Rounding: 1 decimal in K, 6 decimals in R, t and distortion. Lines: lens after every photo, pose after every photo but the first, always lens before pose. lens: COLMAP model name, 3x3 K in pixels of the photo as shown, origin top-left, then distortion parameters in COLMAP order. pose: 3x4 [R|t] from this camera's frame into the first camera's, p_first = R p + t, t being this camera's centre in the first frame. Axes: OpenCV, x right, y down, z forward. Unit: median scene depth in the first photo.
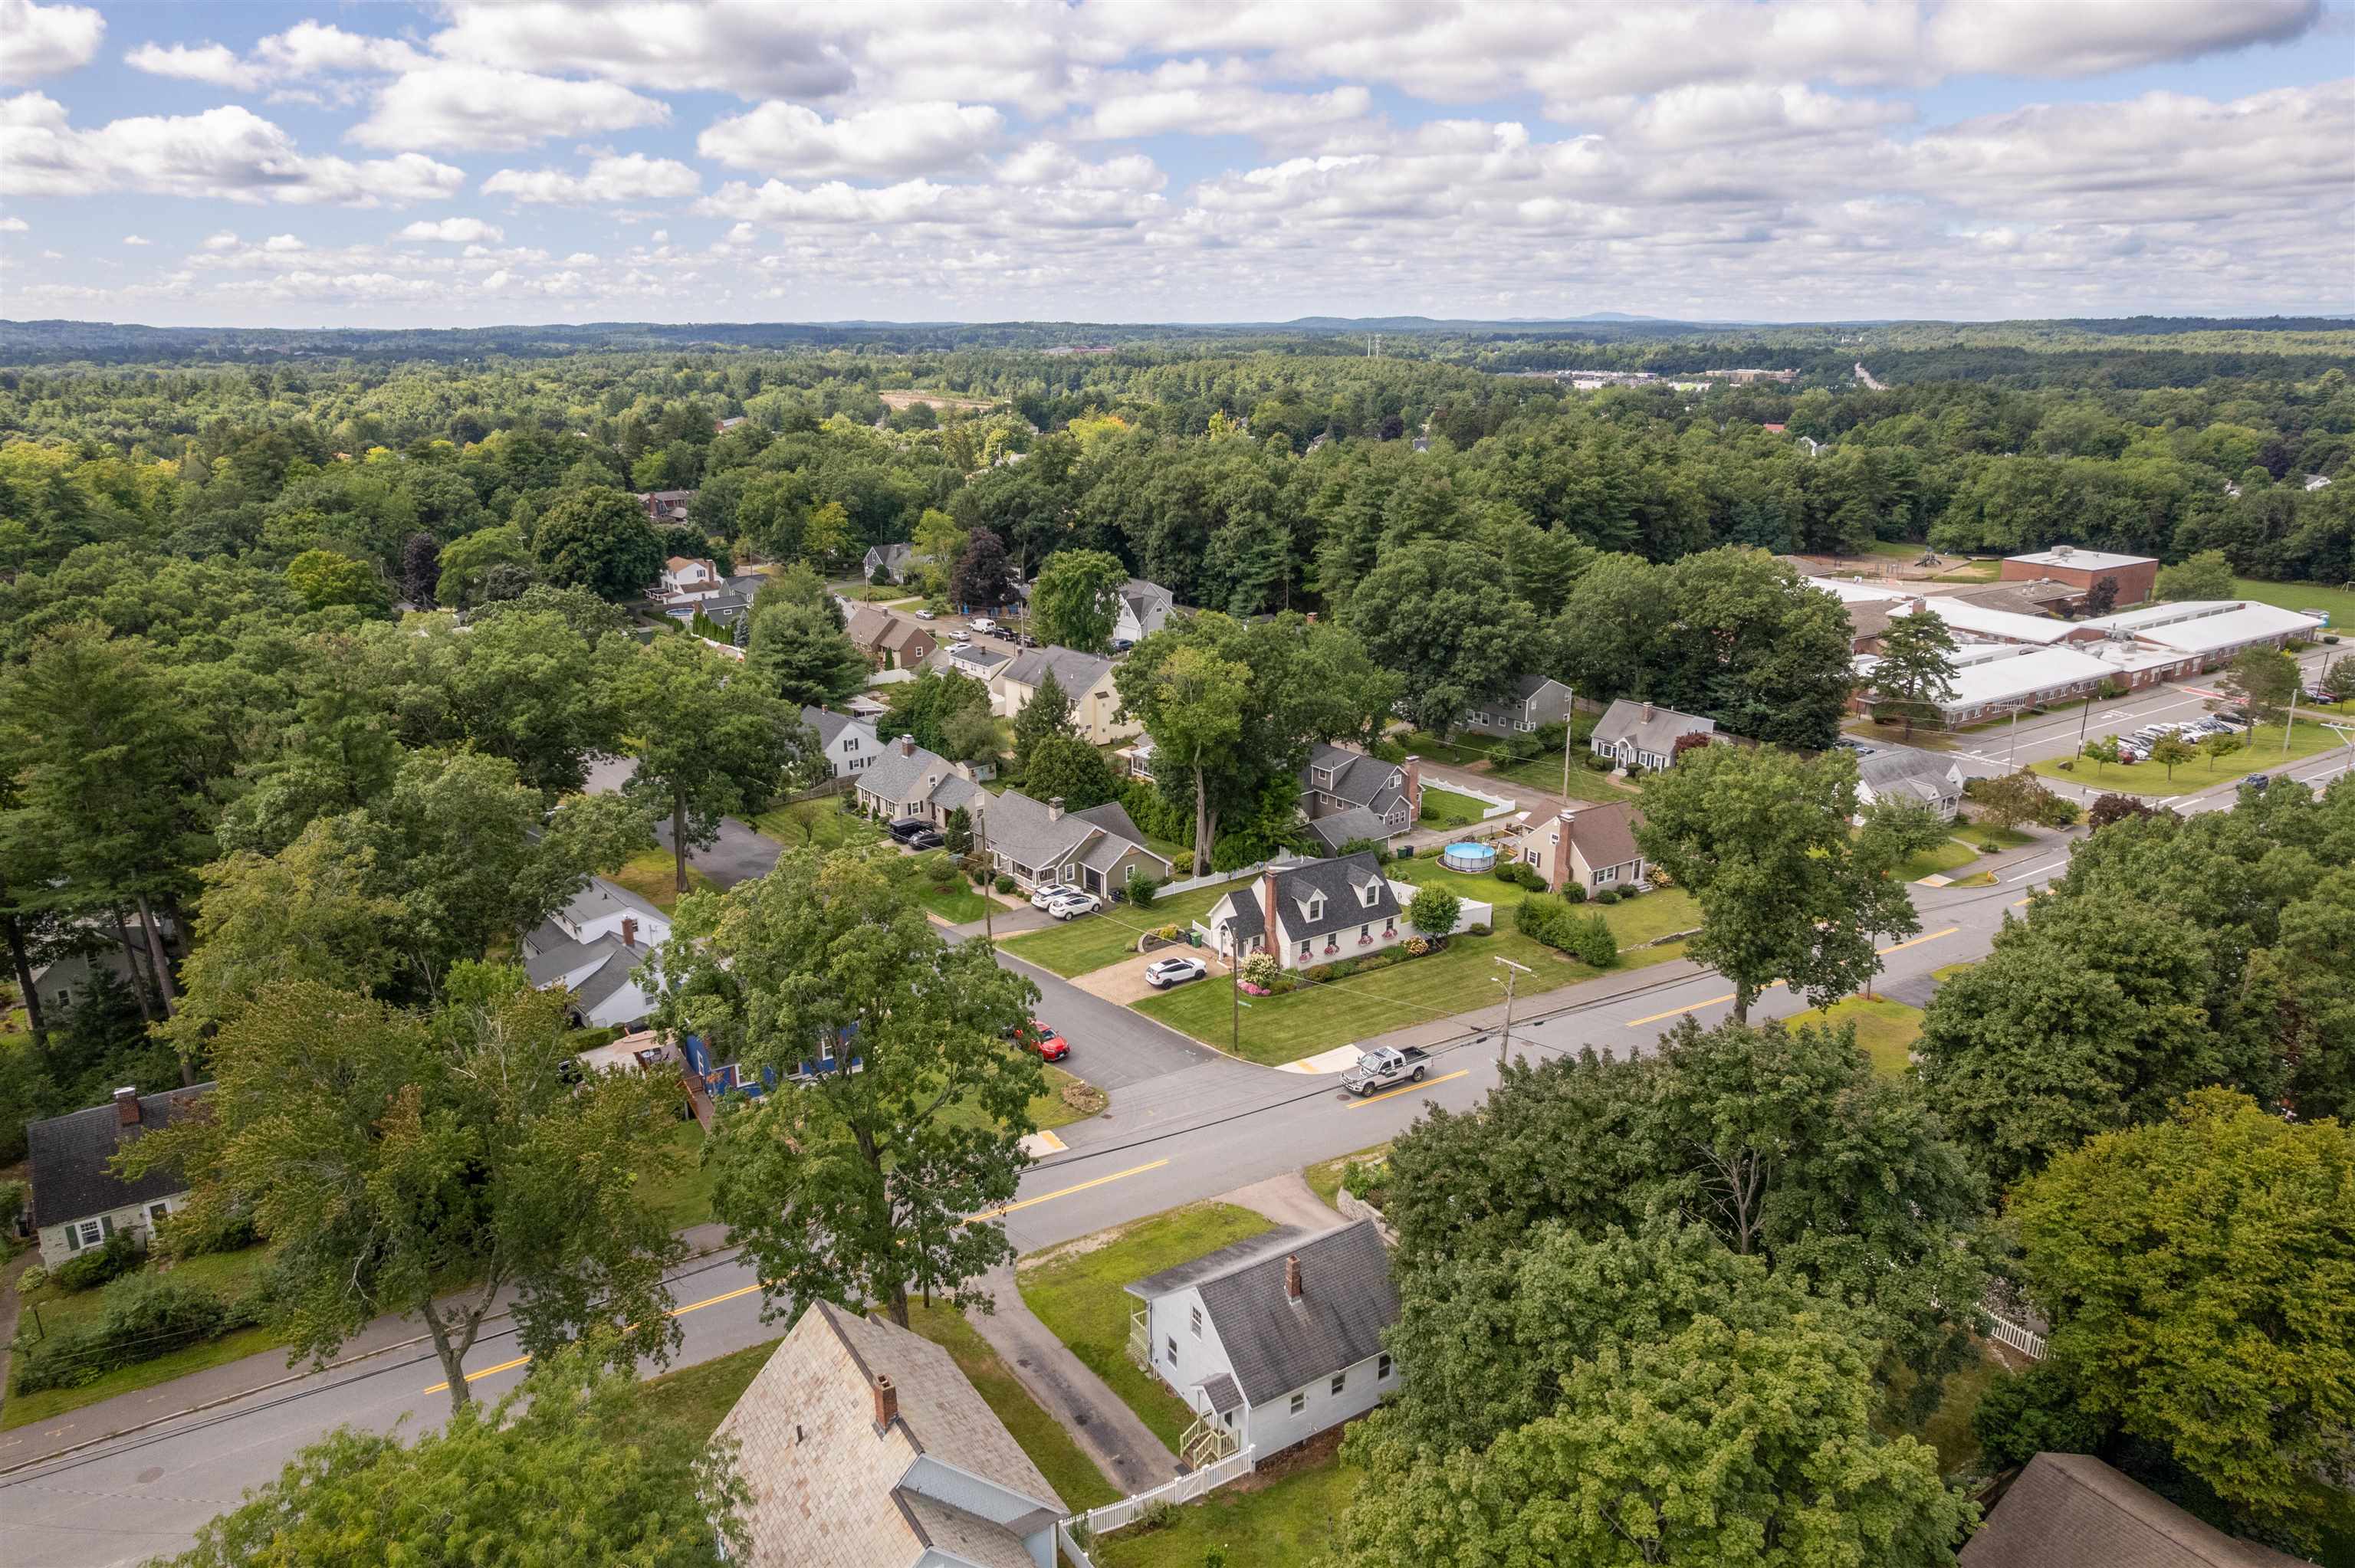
lens RADIAL K [[1527.5, 0, 1161.8], [0, 1527.5, 788.5], [0, 0, 1]] dist [-0.076410, 0.056240]
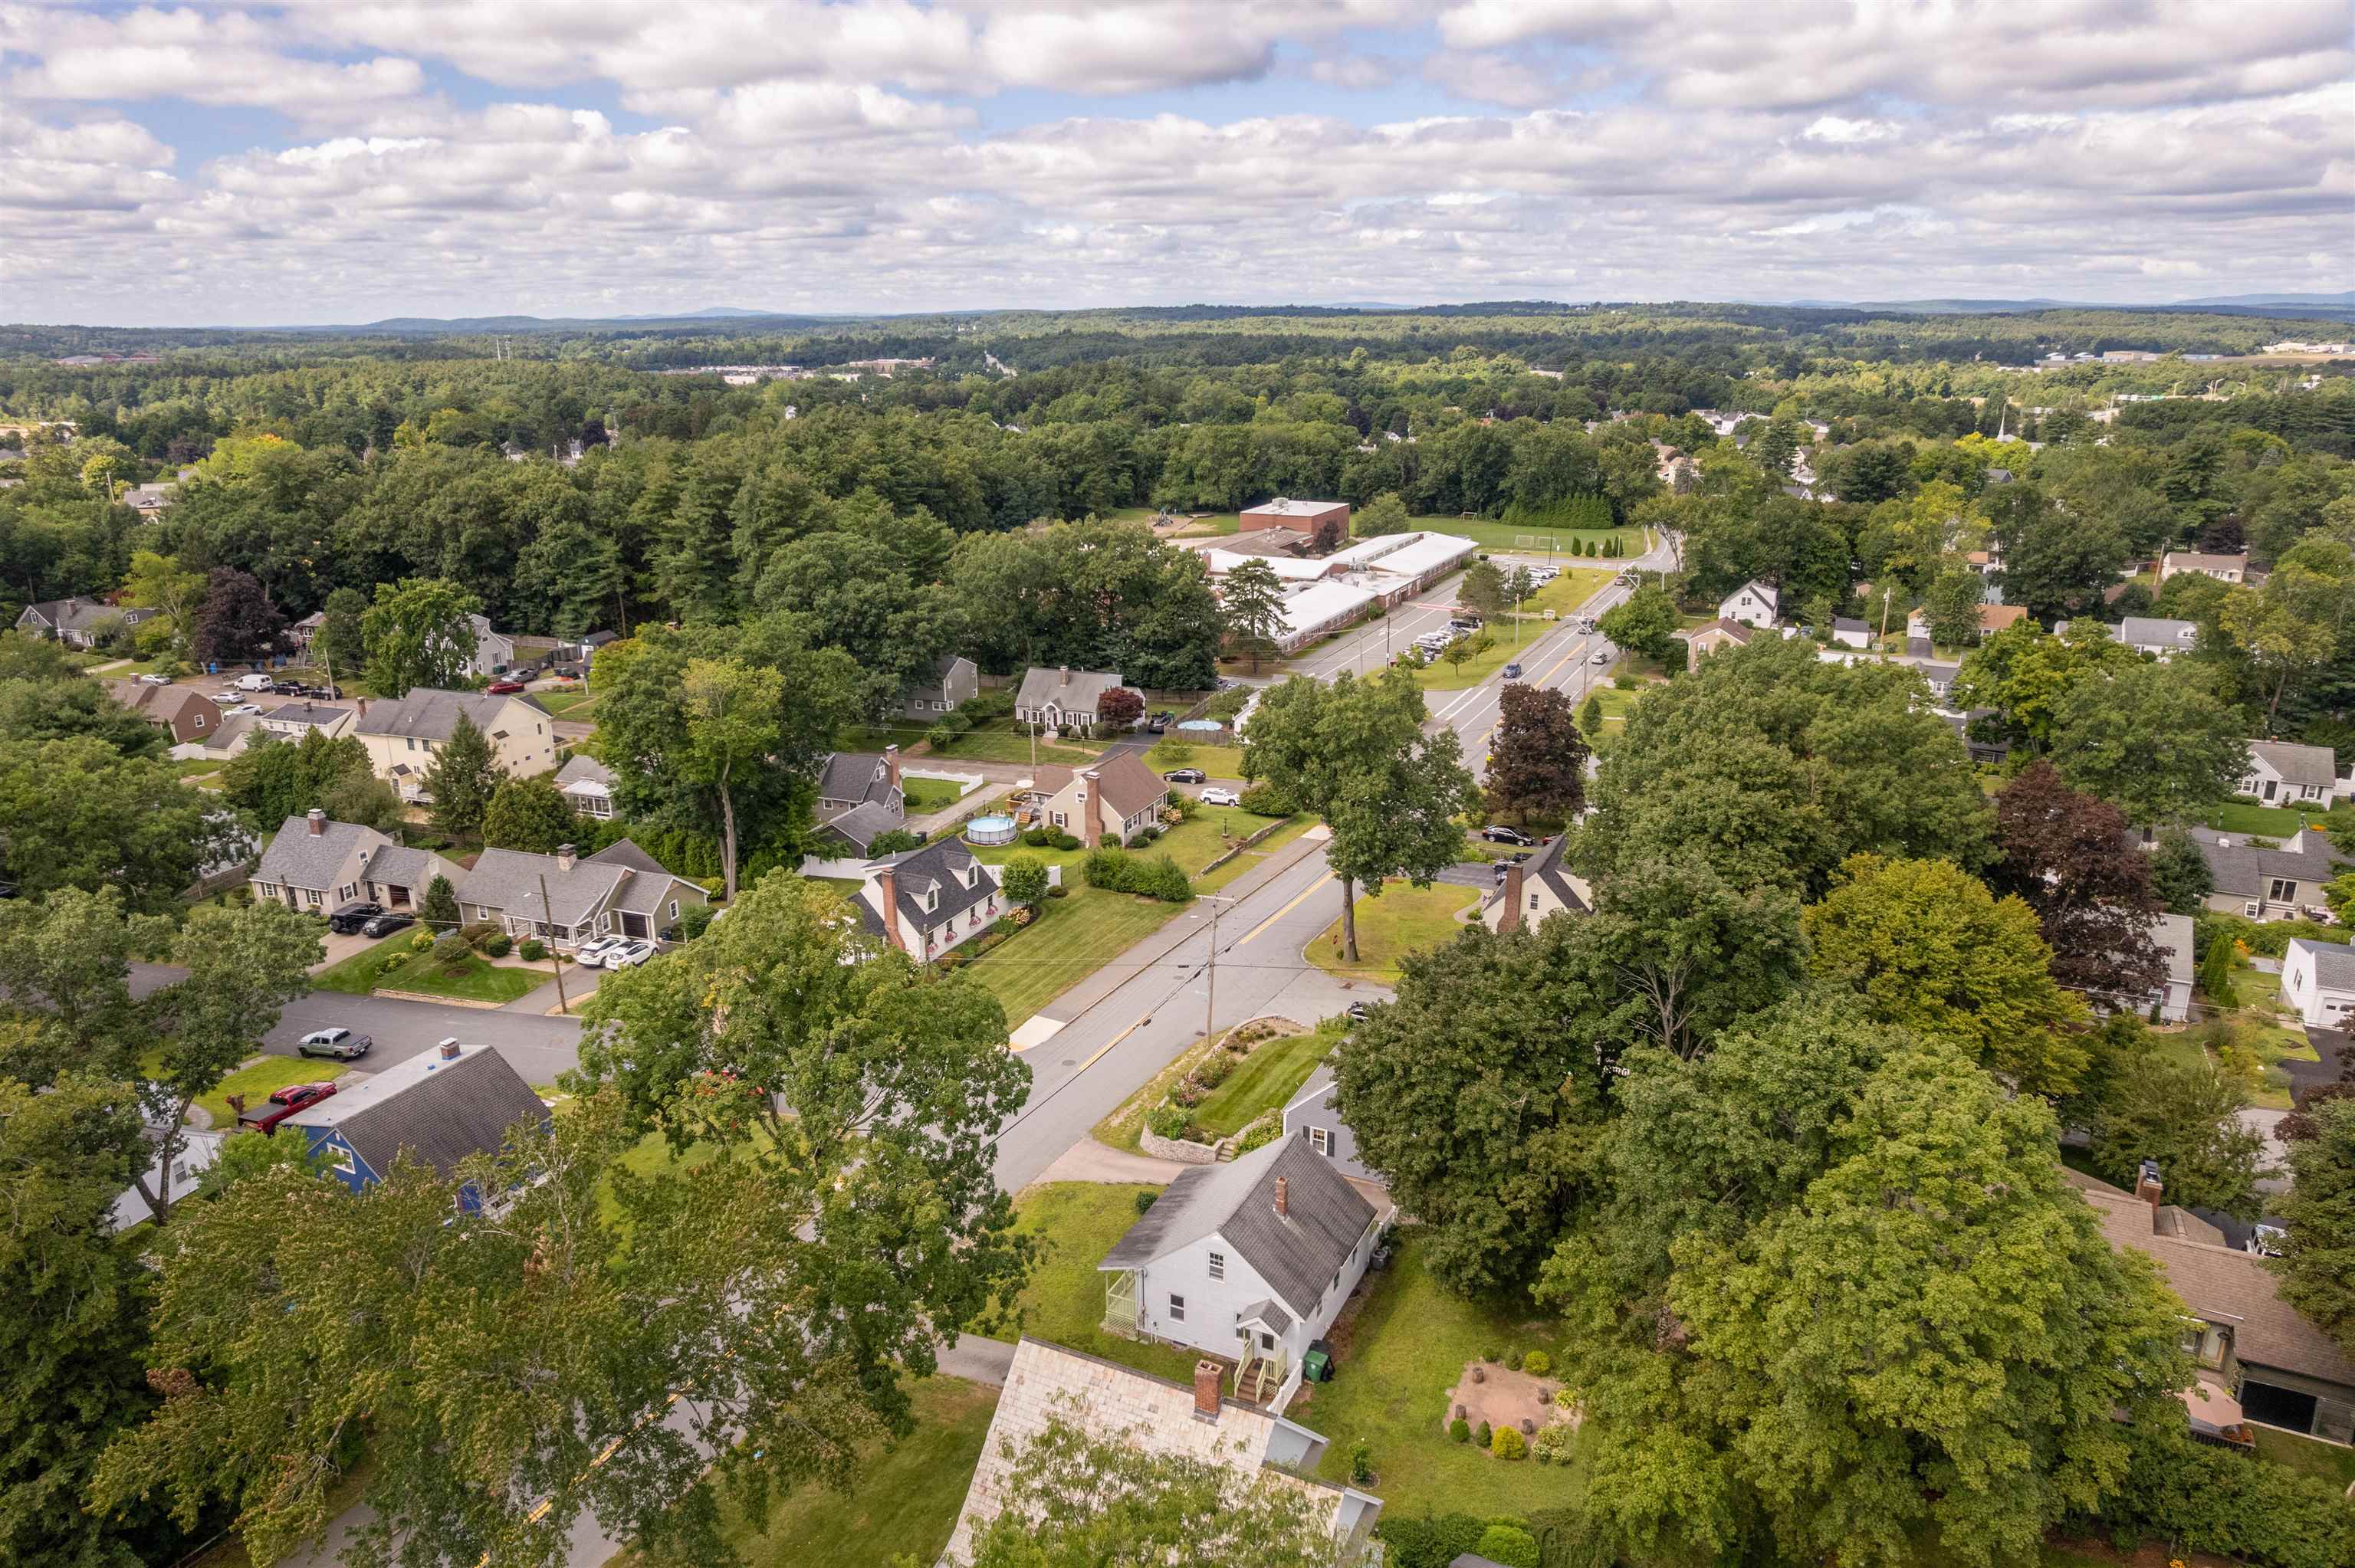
lens RADIAL K [[1527.5, 0, 1194.8], [0, 1527.5, 805.3], [0, 0, 1]] dist [-0.076410, 0.056240]
pose [[0.842468, -0.165175, 0.512802, -0.116228], [0.158435, 0.985711, 0.057211, -0.005038], [-0.514924, 0.033047, 0.856599, 0.026798]]
